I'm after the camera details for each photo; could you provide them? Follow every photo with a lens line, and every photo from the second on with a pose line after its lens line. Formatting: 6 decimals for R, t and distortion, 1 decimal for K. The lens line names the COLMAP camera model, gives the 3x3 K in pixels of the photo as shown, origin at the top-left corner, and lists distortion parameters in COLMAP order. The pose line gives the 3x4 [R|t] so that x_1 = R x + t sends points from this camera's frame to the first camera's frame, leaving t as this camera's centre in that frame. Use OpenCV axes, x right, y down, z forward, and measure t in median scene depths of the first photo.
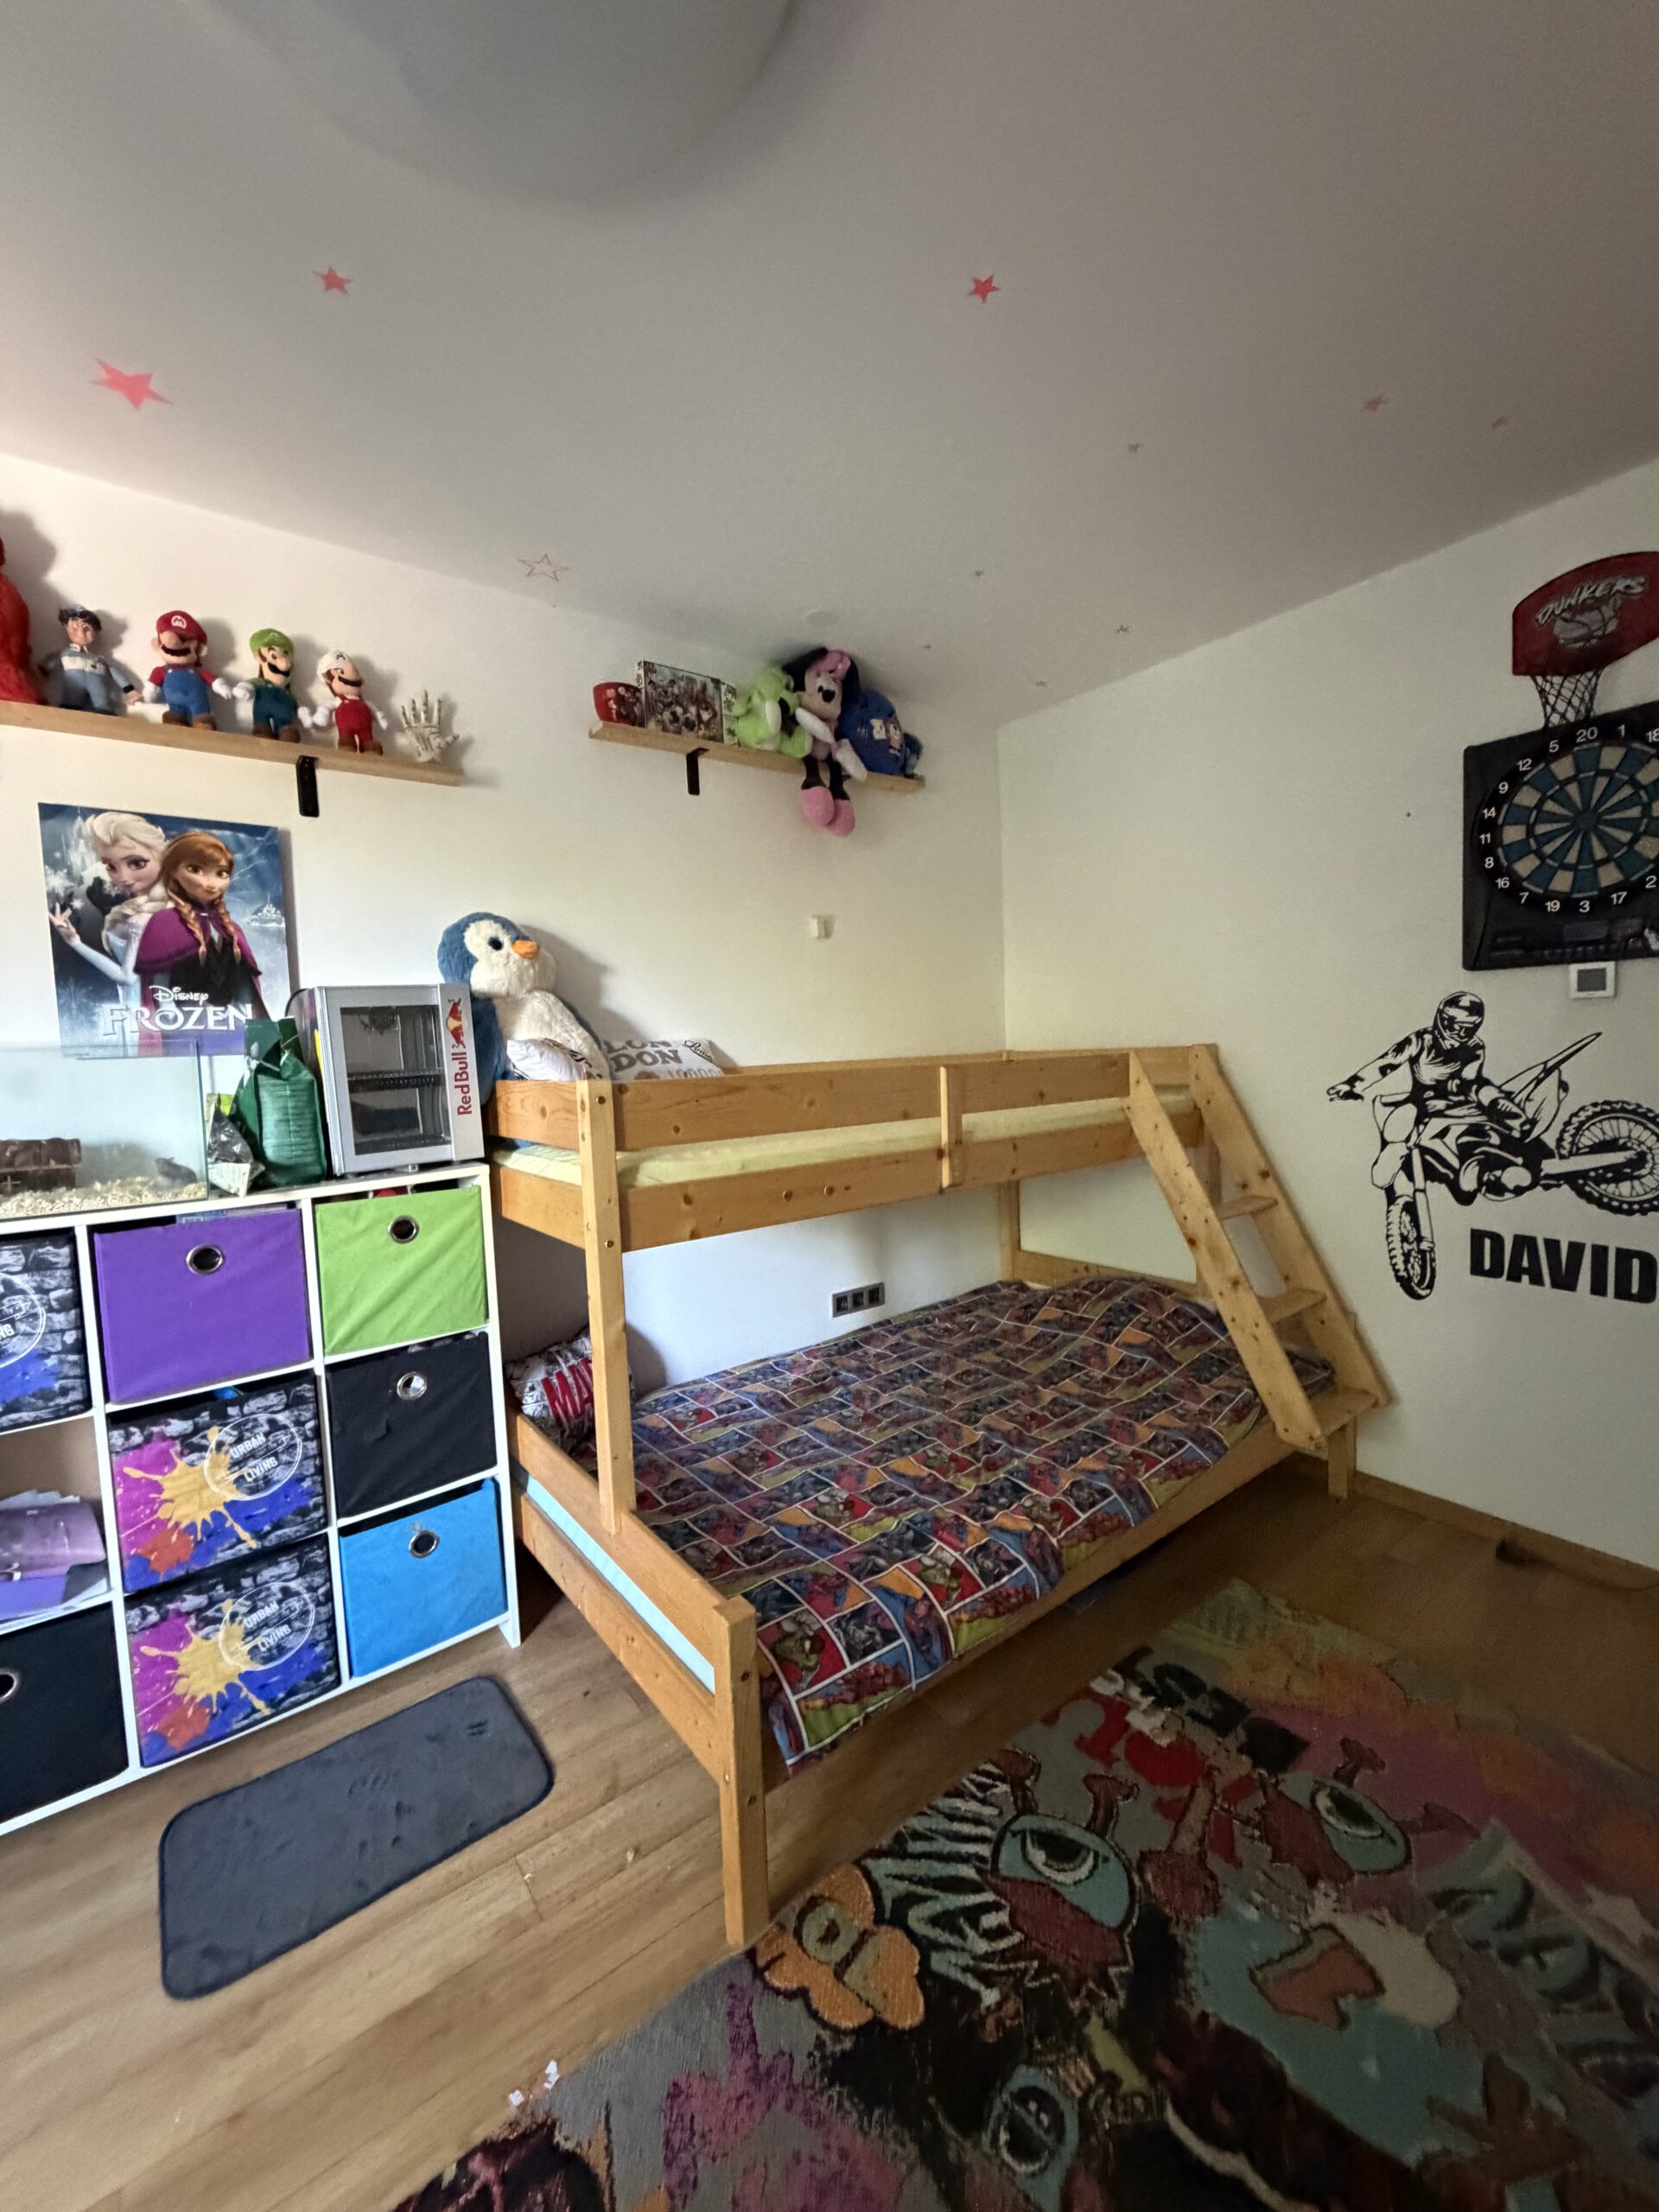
lens RADIAL K [[882.0, 0, 830.3], [0, 882.0, 1104.0], [0, 0, 1]] dist [-0.001264, 0.000383]
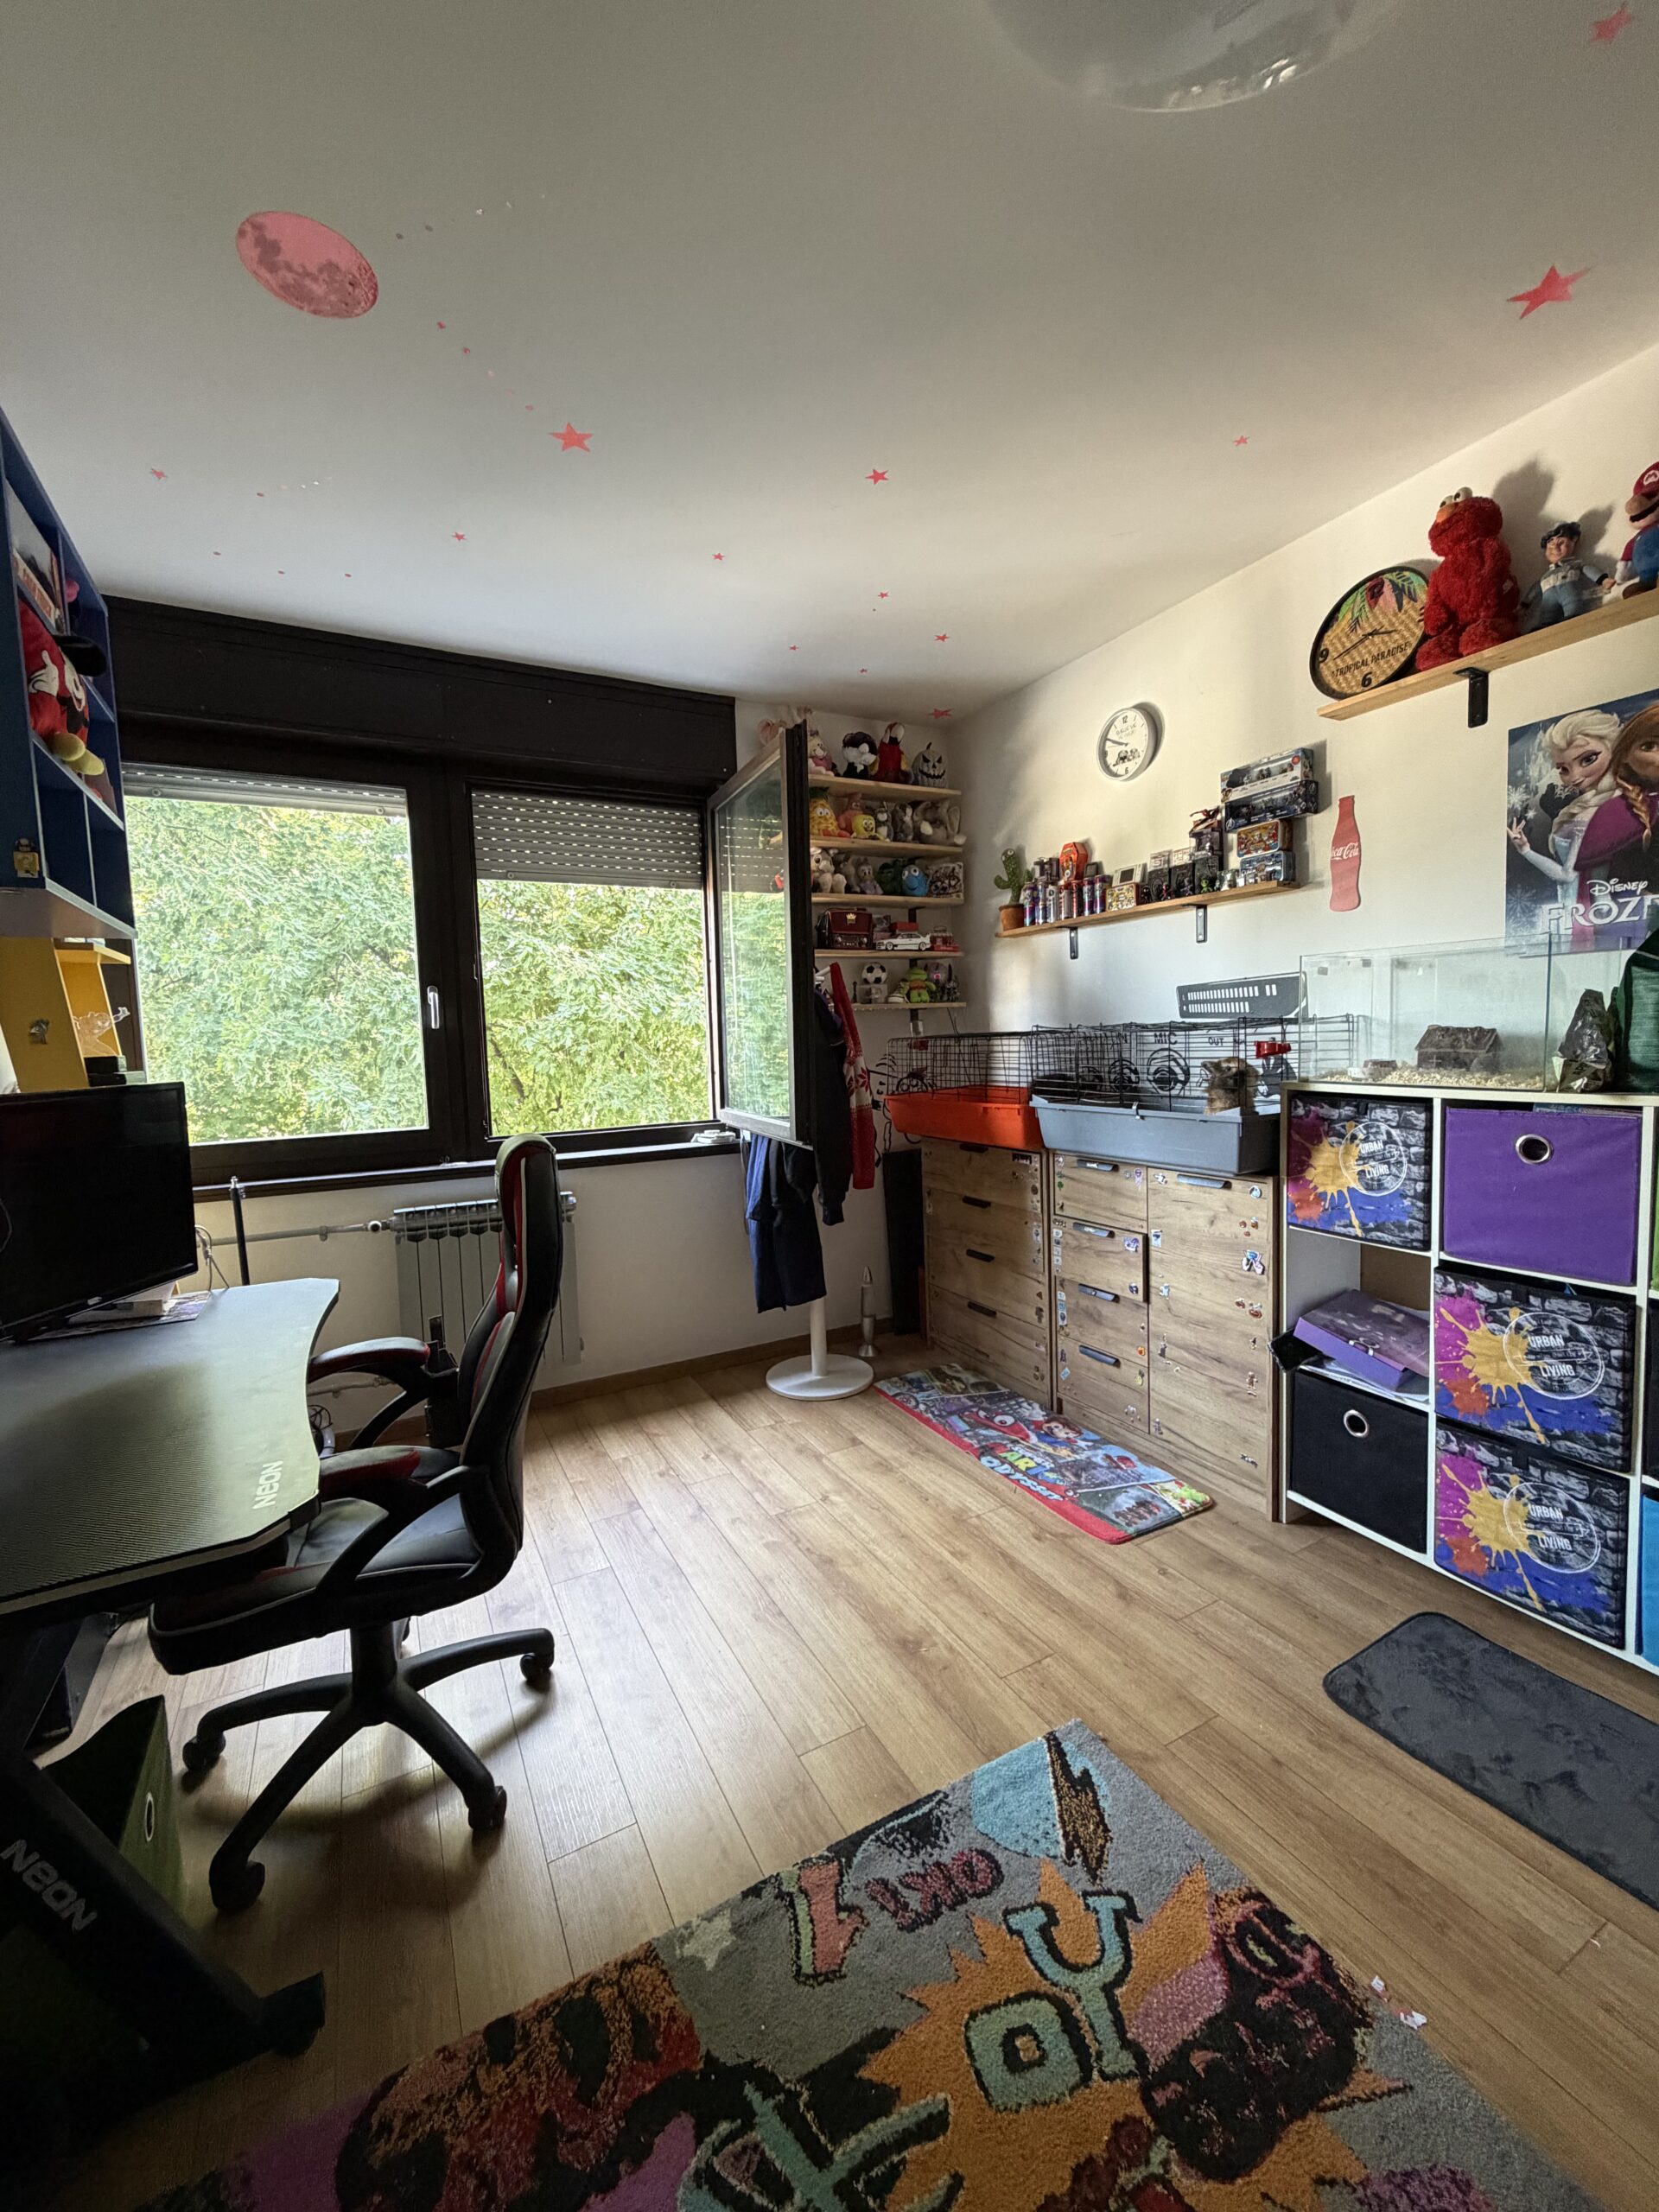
lens RADIAL K [[882.0, 0, 830.3], [0, 882.0, 1104.0], [0, 0, 1]] dist [-0.001264, 0.000383]
pose [[-0.150416, 0.120129, -0.981297, 0.382291], [-0.025844, 0.991773, 0.125373, 0.014692], [0.988285, 0.044219, -0.146074, 0.307596]]
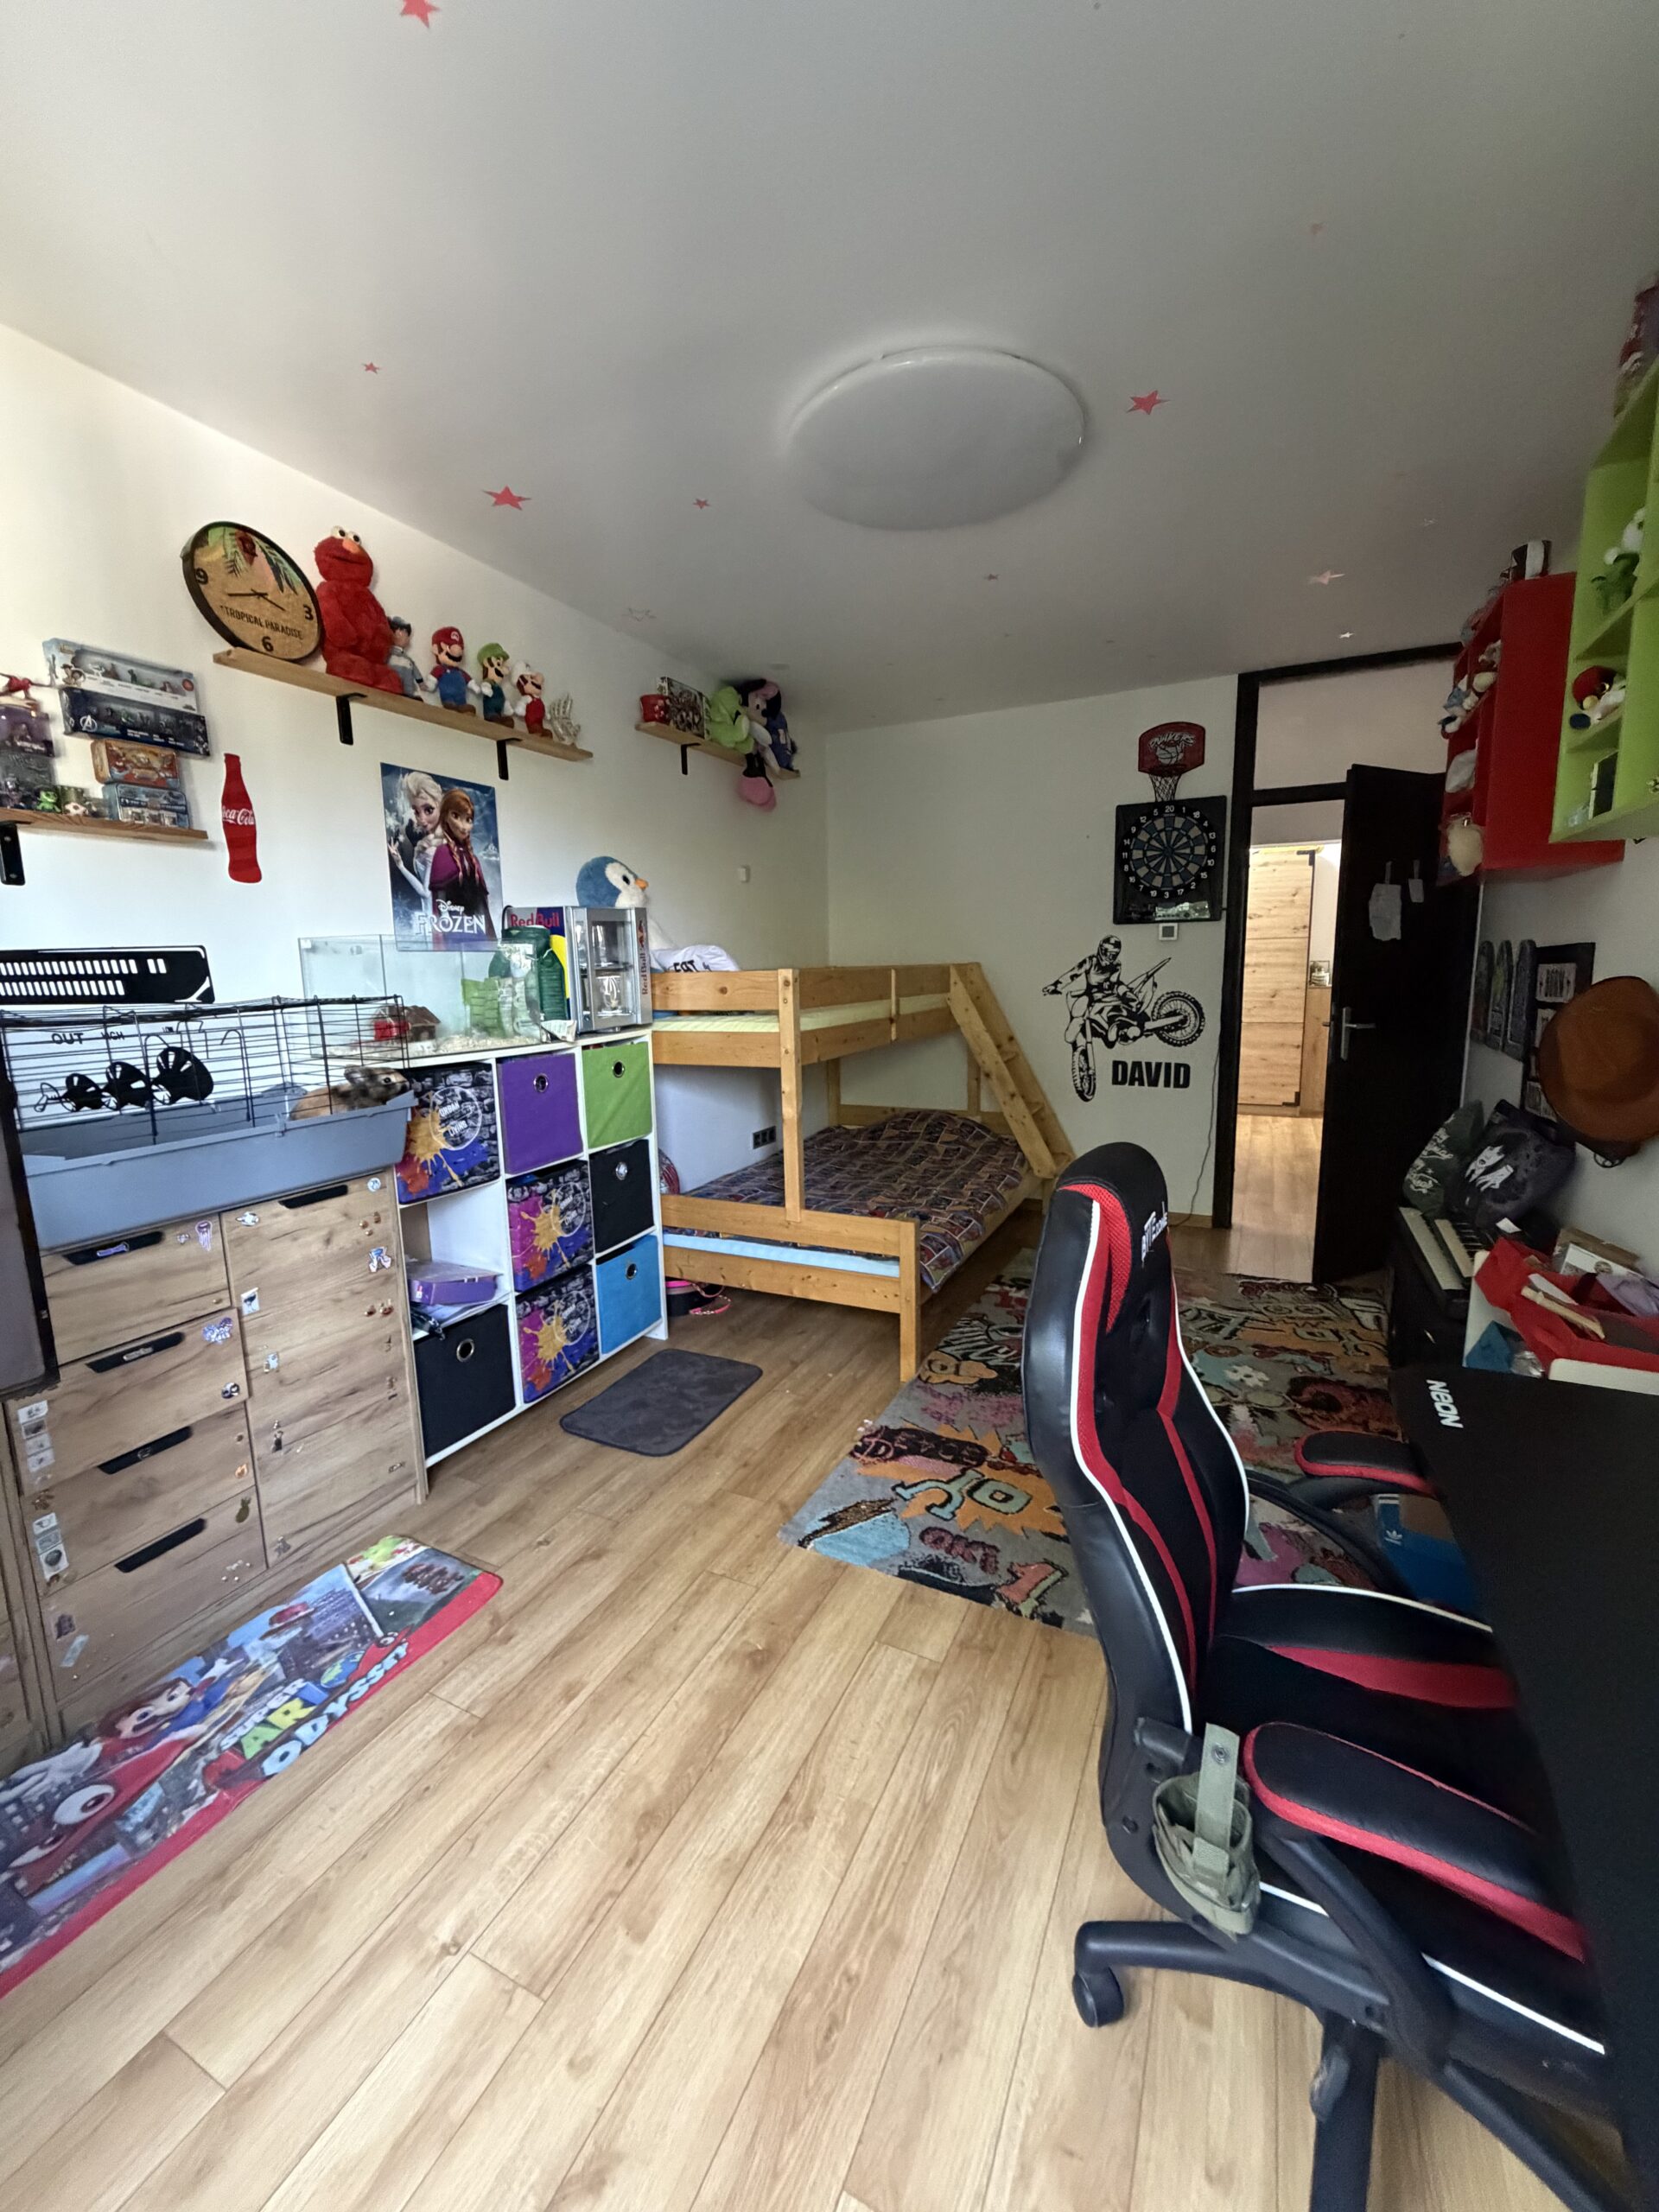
lens RADIAL K [[883.2, 0, 829.5], [0, 883.2, 1102.5], [0, 0, 1]] dist [-0.001661, 0.000864]
pose [[0.893160, -0.050963, 0.446843, -0.869686], [0.016727, 0.996636, 0.080233, 0.086186], [-0.449428, -0.064187, 0.891008, -0.557624]]
